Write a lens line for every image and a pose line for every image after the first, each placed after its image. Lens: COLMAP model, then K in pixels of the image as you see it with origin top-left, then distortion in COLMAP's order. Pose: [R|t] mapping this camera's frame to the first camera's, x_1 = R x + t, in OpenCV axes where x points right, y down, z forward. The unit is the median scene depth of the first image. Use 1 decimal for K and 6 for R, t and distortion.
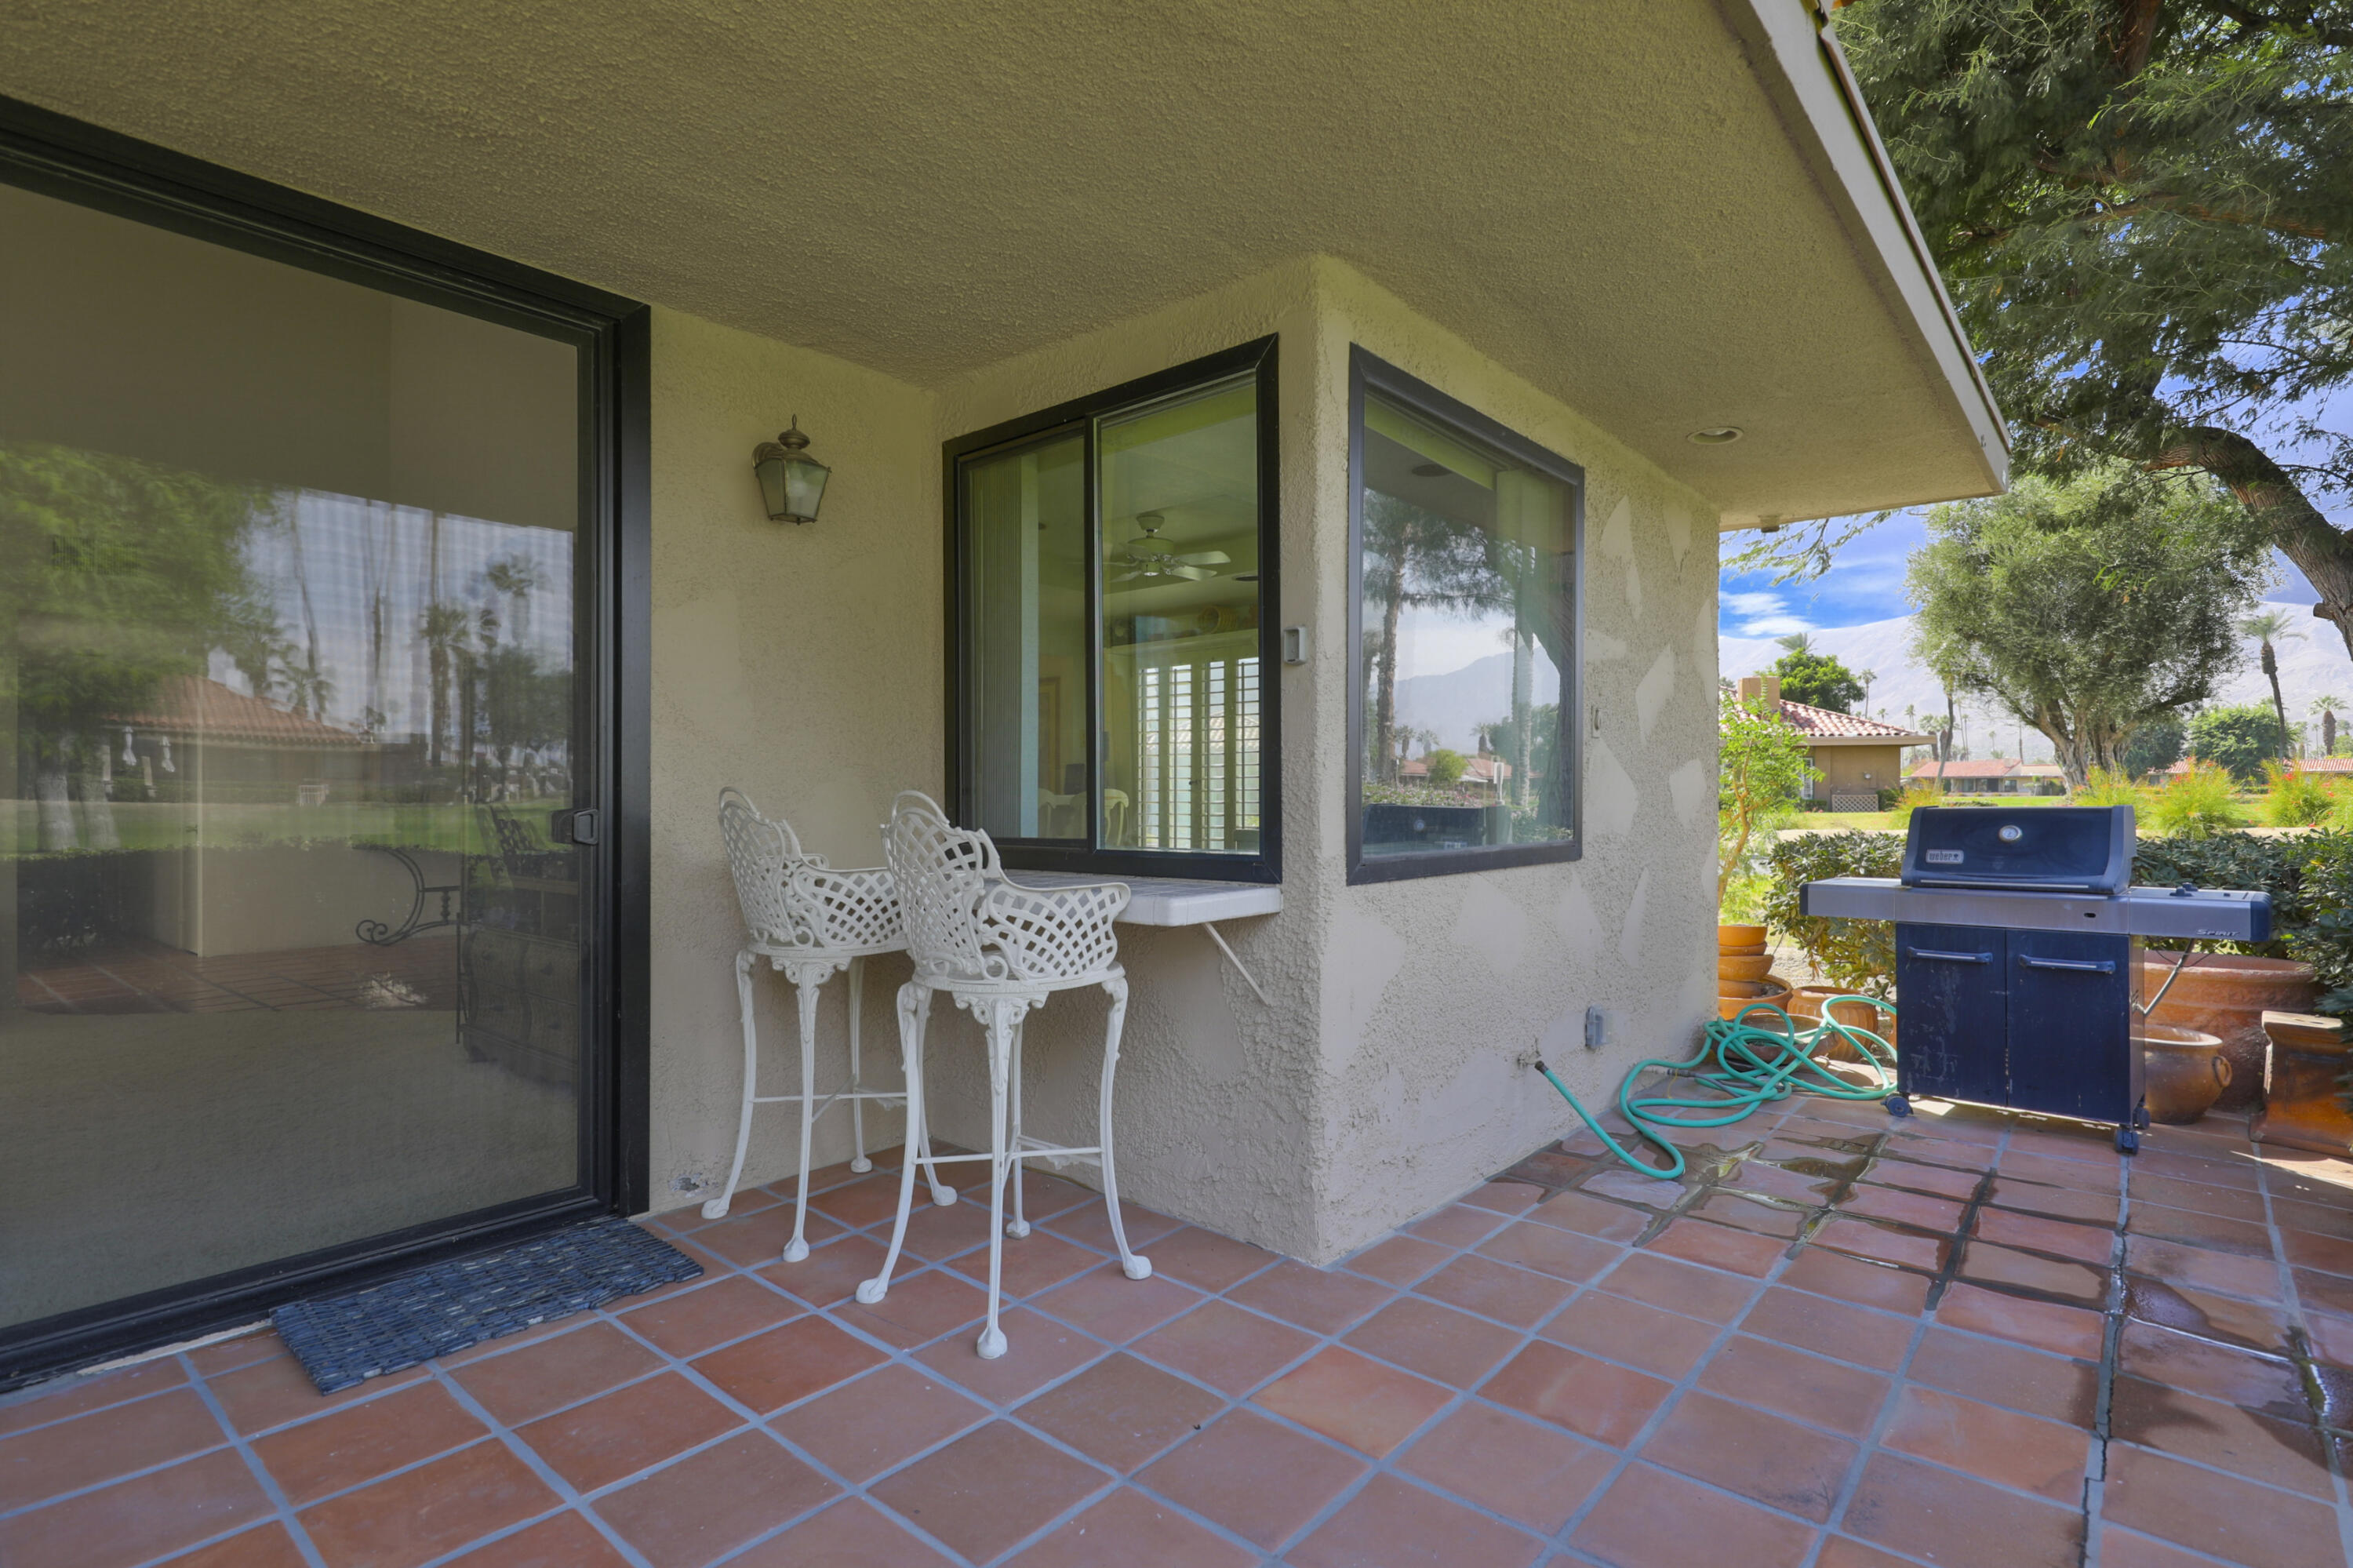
lens RADIAL K [[1146.9, 0, 1176.4], [0, 1146.9, 794.2], [0, 0, 1]] dist [0.002269, 0.000145]
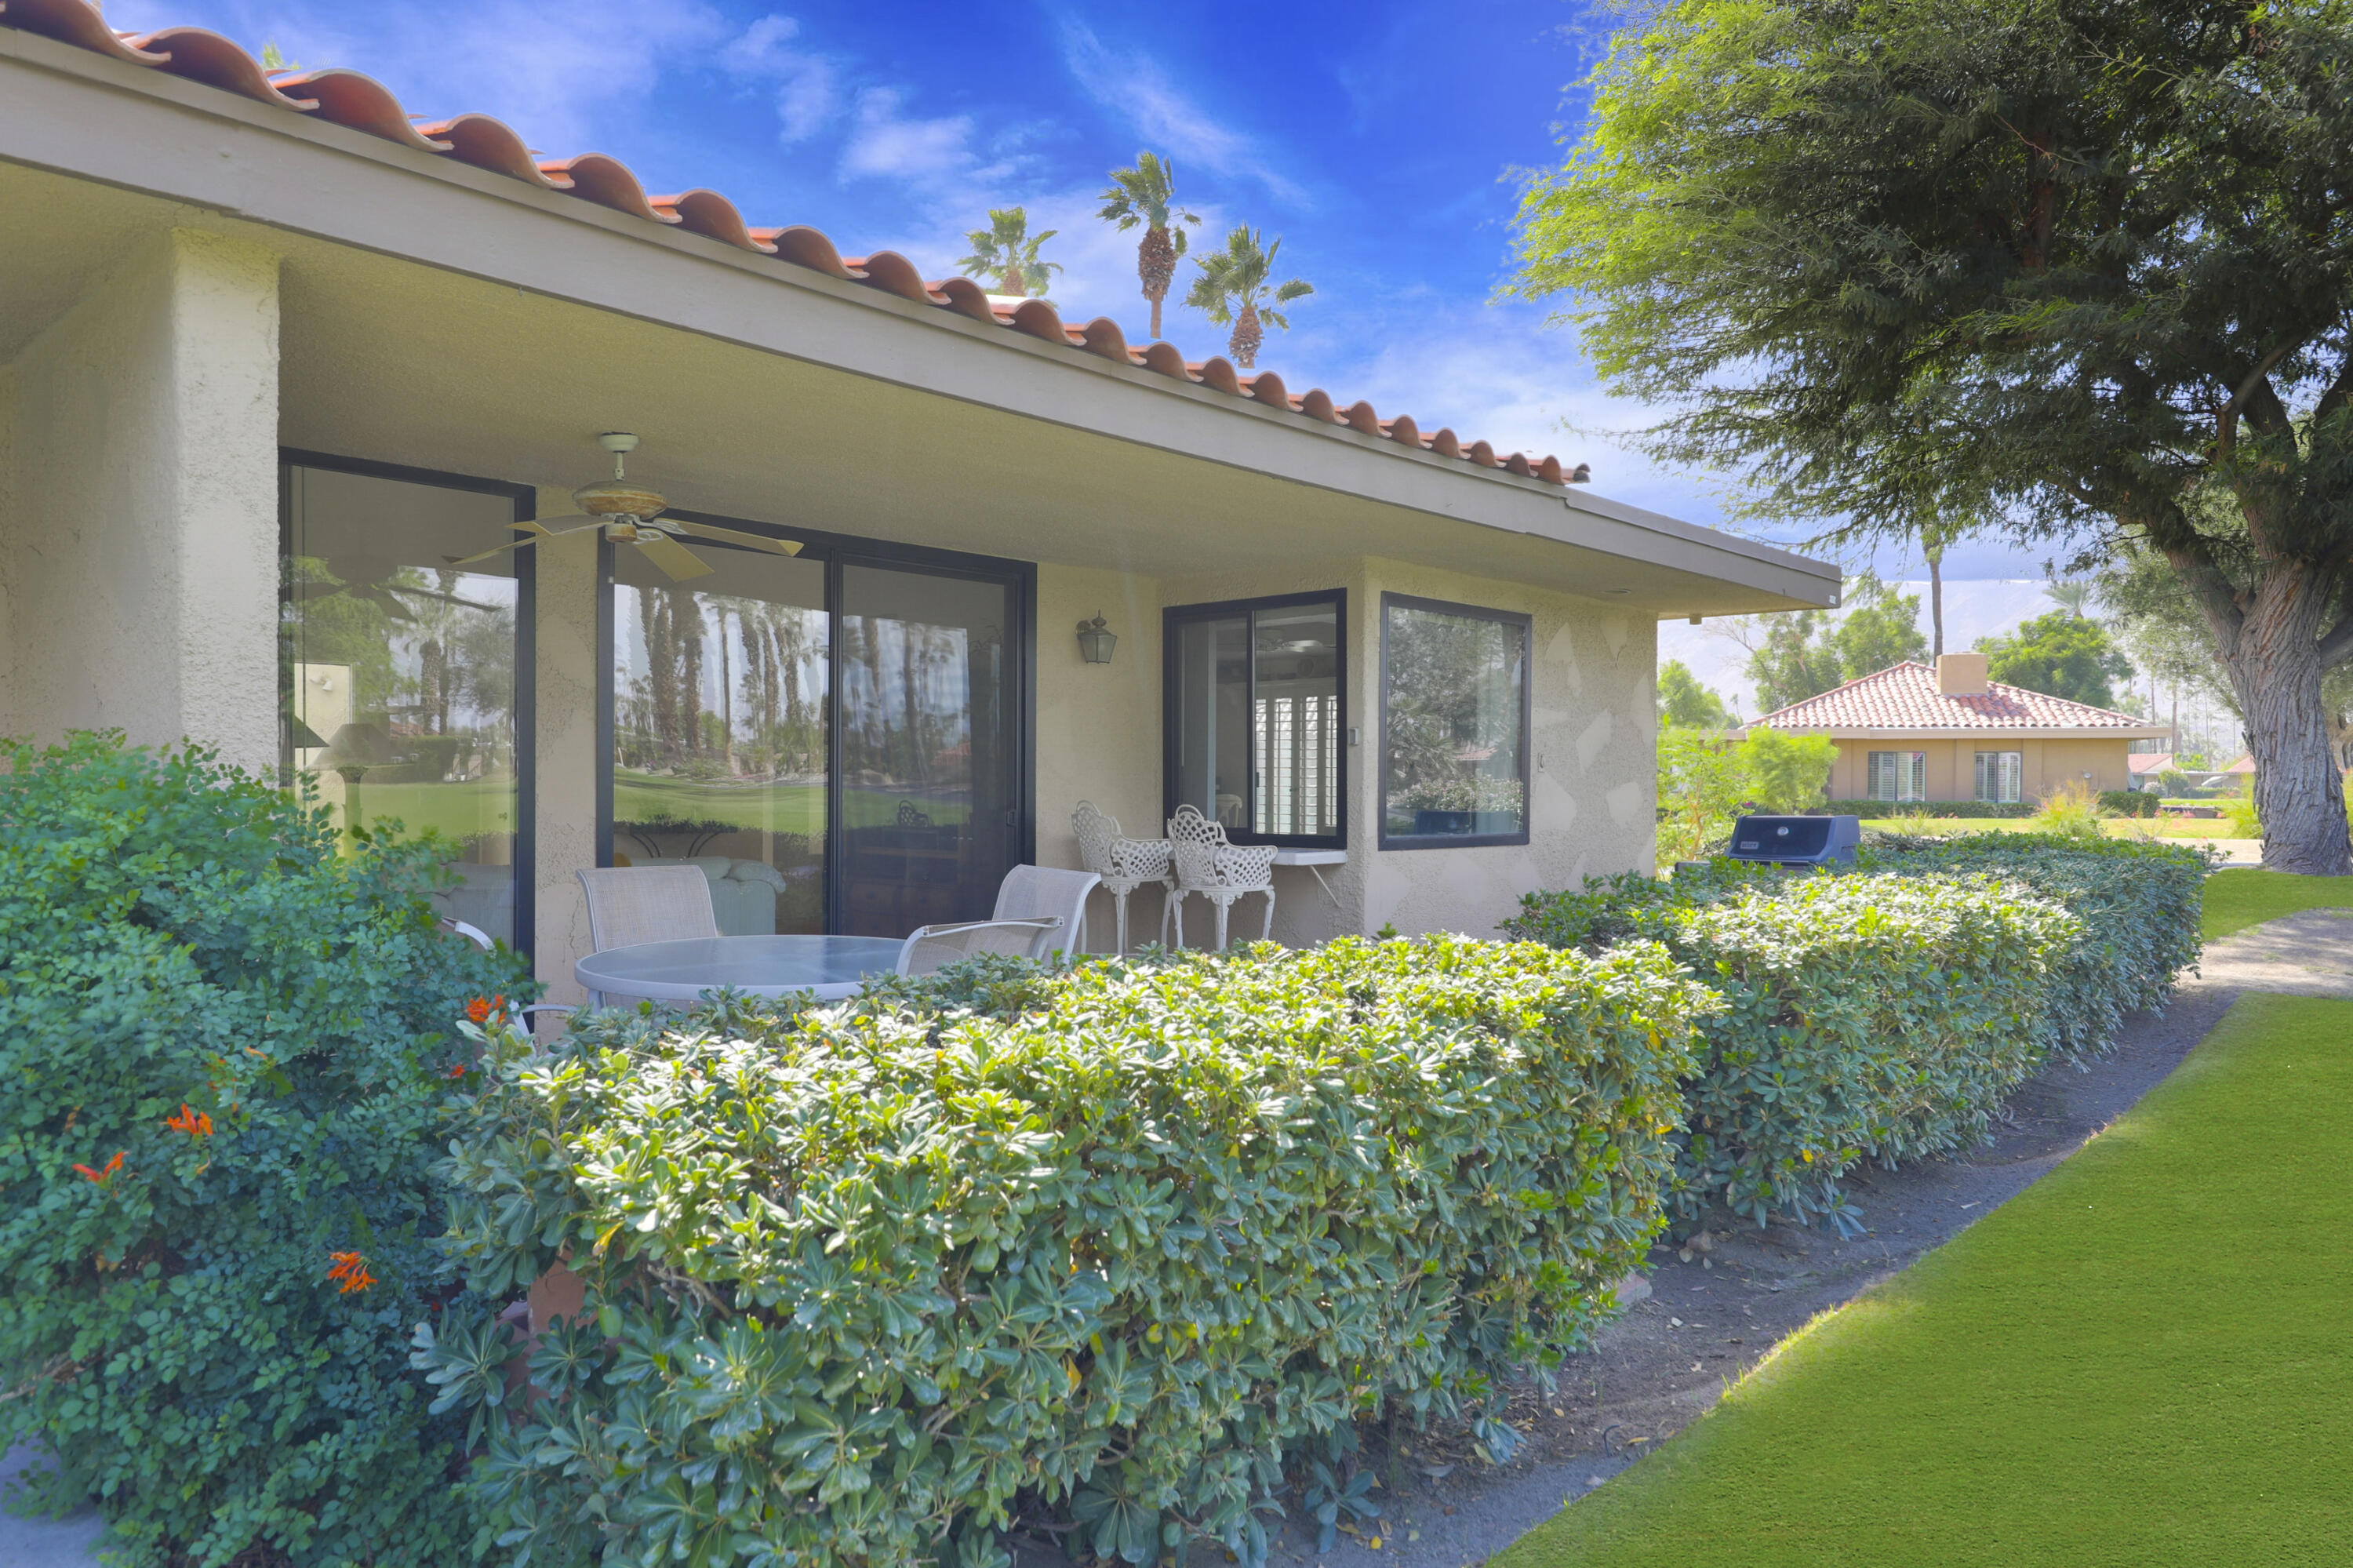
lens RADIAL K [[1608.0, 0, 1177.7], [0, 1608.0, 778.5], [0, 0, 1]] dist [0.000288, 0.000001]
pose [[0.999139, 0.007906, -0.040722, -0.095035], [-0.008058, 0.999961, -0.003571, -0.037759], [0.040692, 0.003896, 0.999164, -1.896072]]
